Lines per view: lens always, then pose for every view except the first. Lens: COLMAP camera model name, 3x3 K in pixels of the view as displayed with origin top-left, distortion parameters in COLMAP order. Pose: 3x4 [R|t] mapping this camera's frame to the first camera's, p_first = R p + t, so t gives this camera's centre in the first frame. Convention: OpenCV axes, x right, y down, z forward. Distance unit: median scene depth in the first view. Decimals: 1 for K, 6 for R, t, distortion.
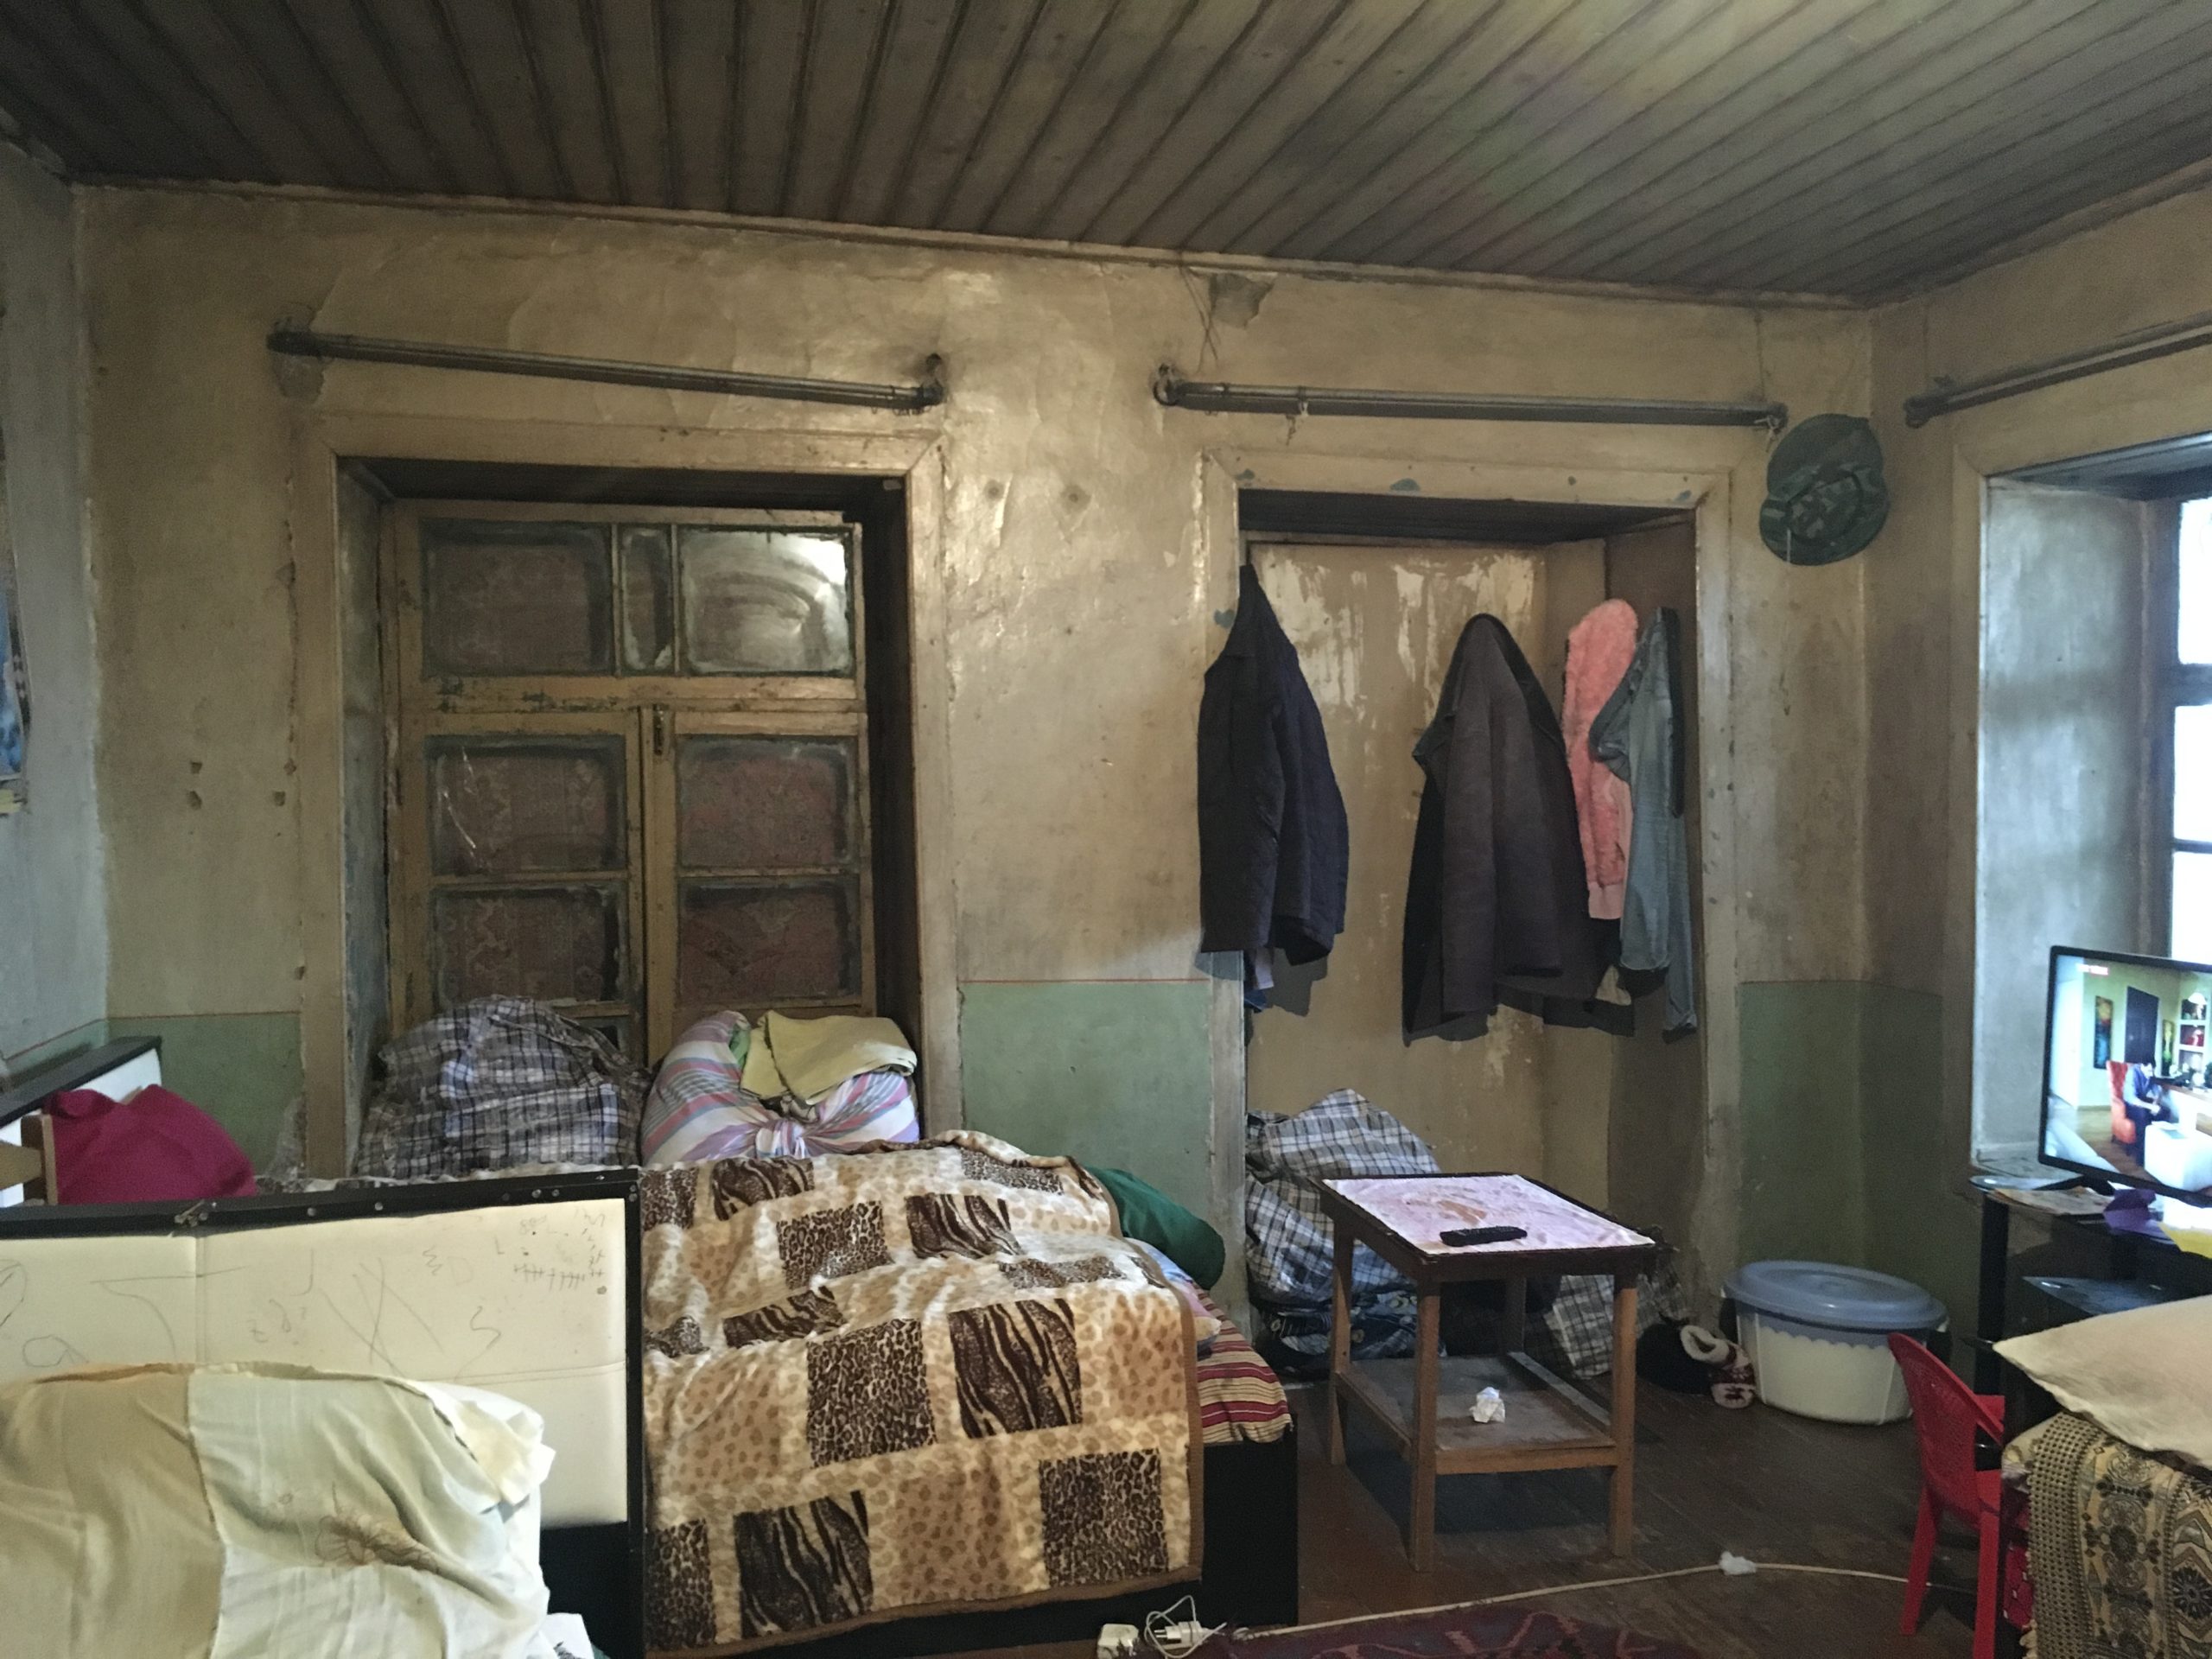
lens RADIAL K [[1888.3, 0, 1104.8], [0, 1888.3, 808.9], [0, 0, 1]] dist [0.081768, -0.129668]
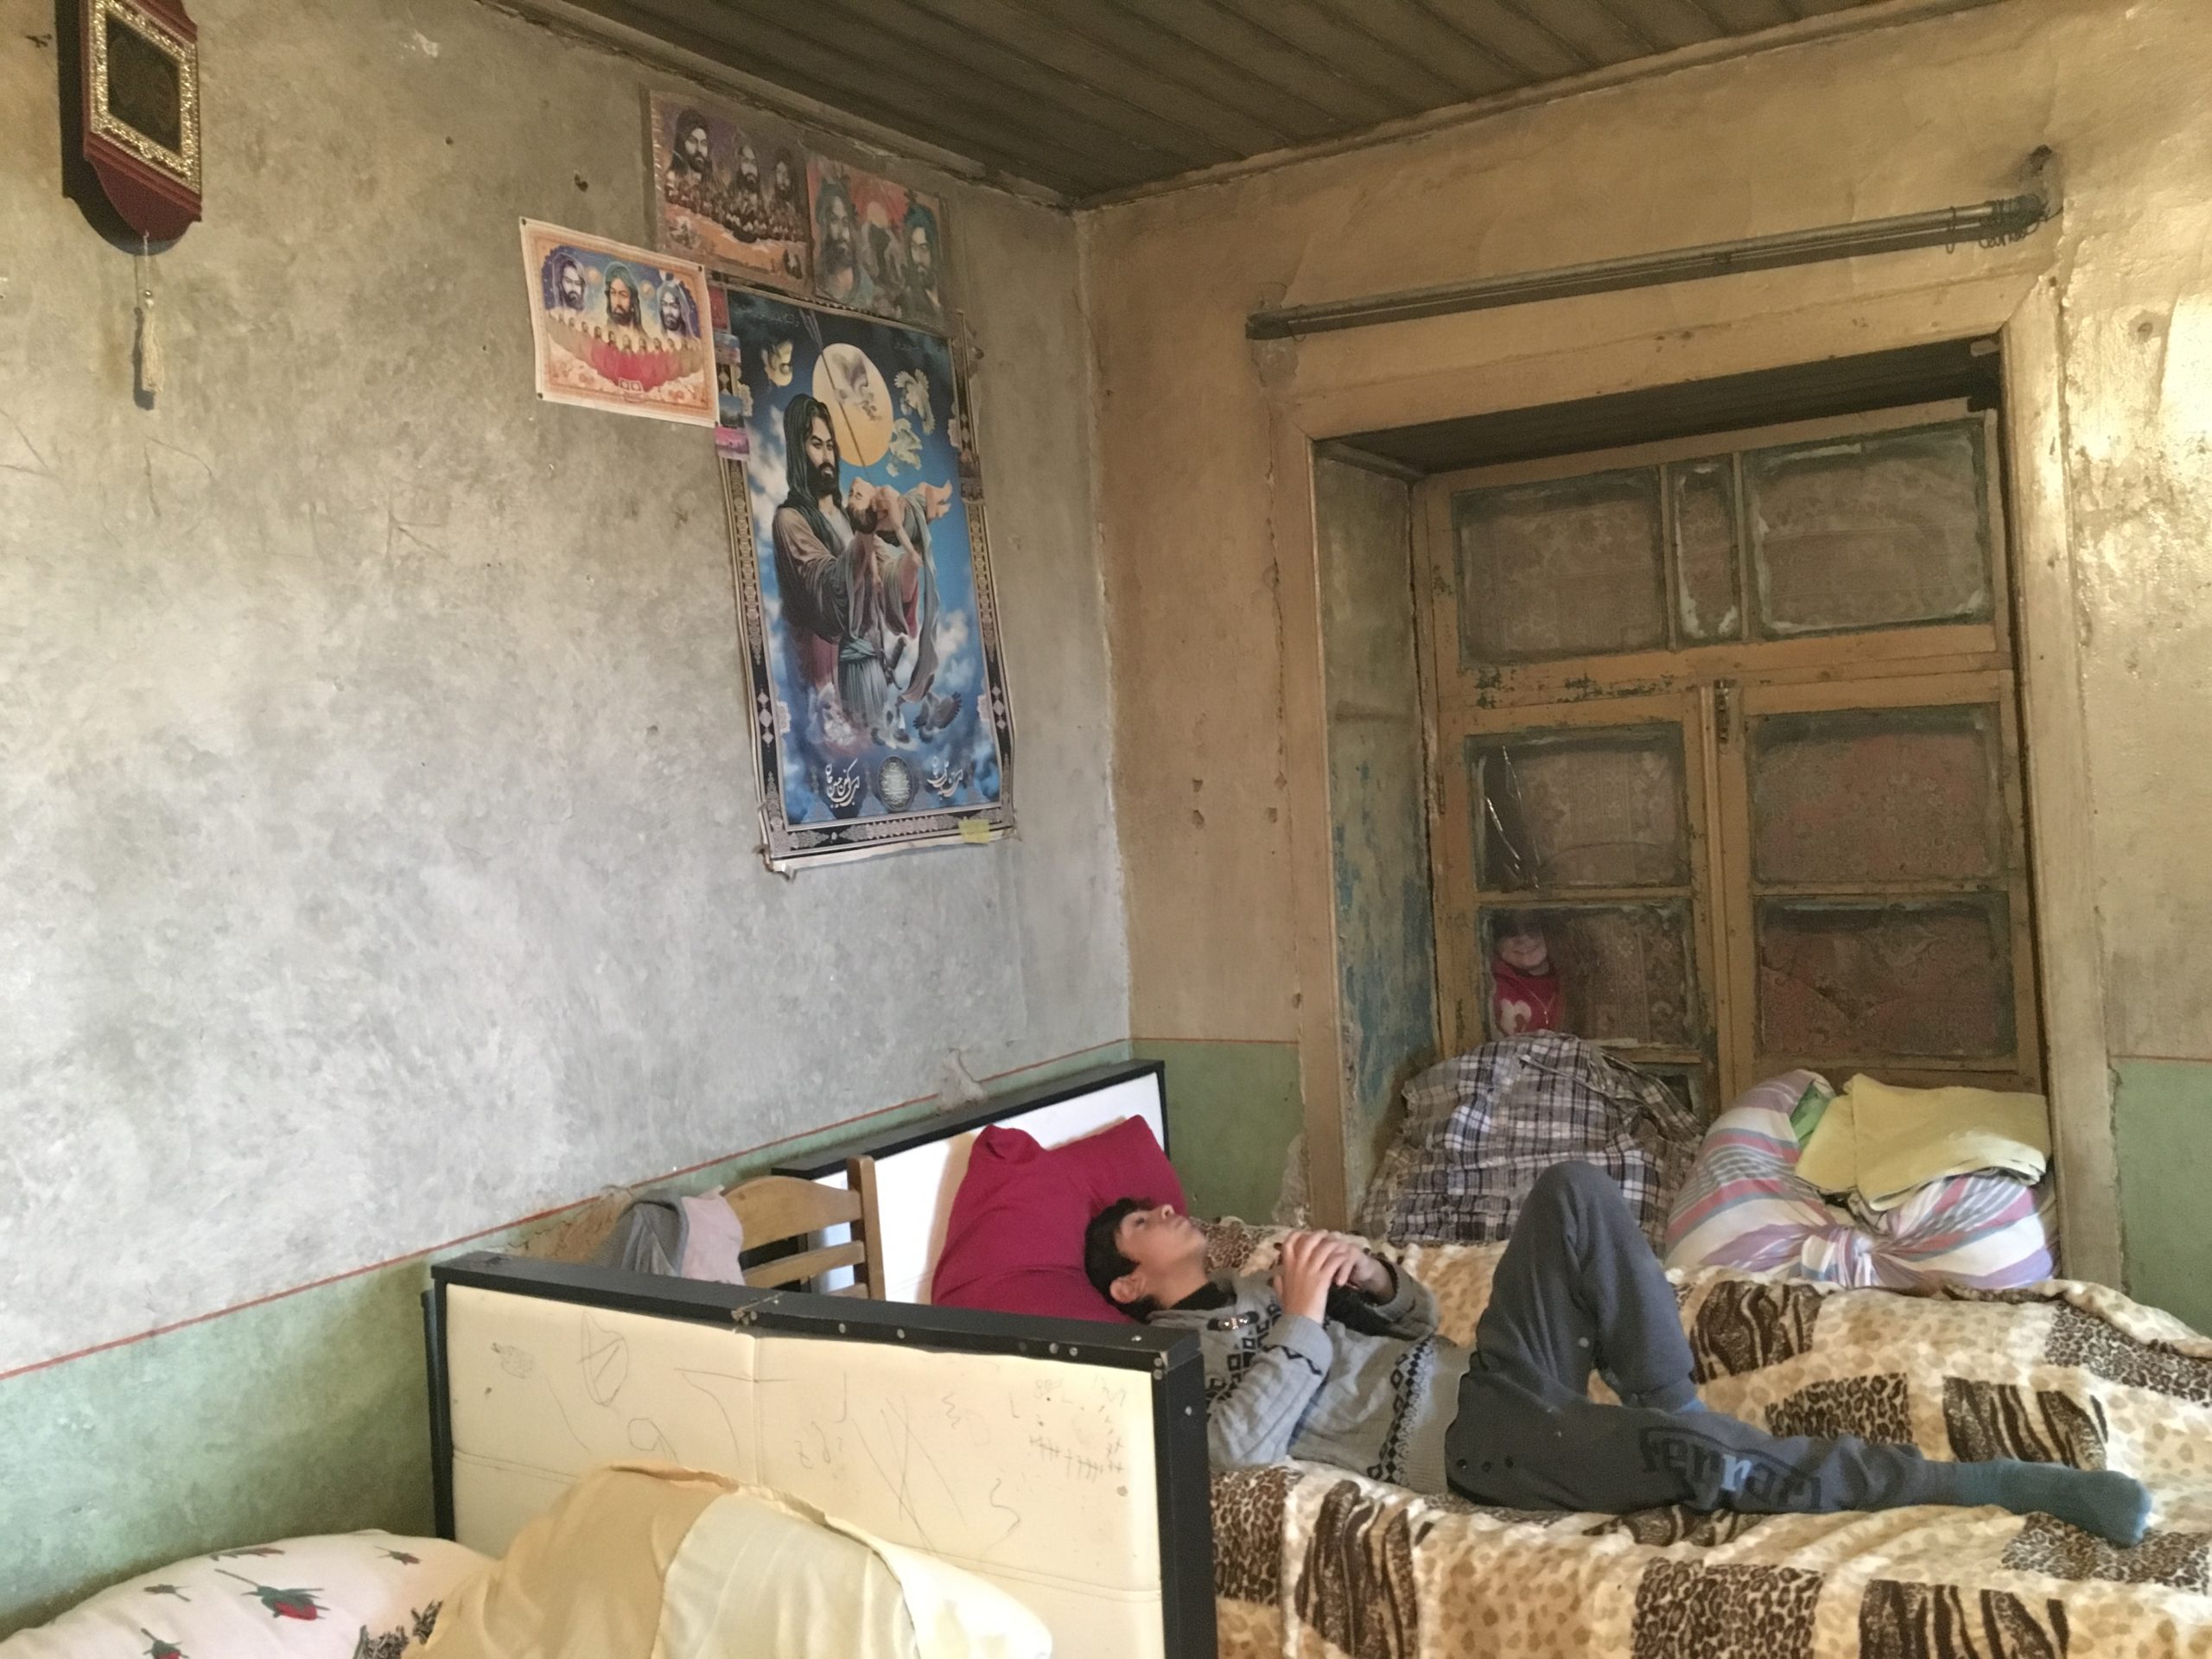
lens RADIAL K [[1888.3, 0, 1112.1], [0, 1888.3, 818.2], [0, 0, 1]] dist [0.081768, -0.129668]
pose [[0.712311, -0.020285, -0.701570, 0.153387], [0.035522, 0.999343, 0.007171, -0.012277], [0.700964, -0.030030, 0.712564, 0.257792]]
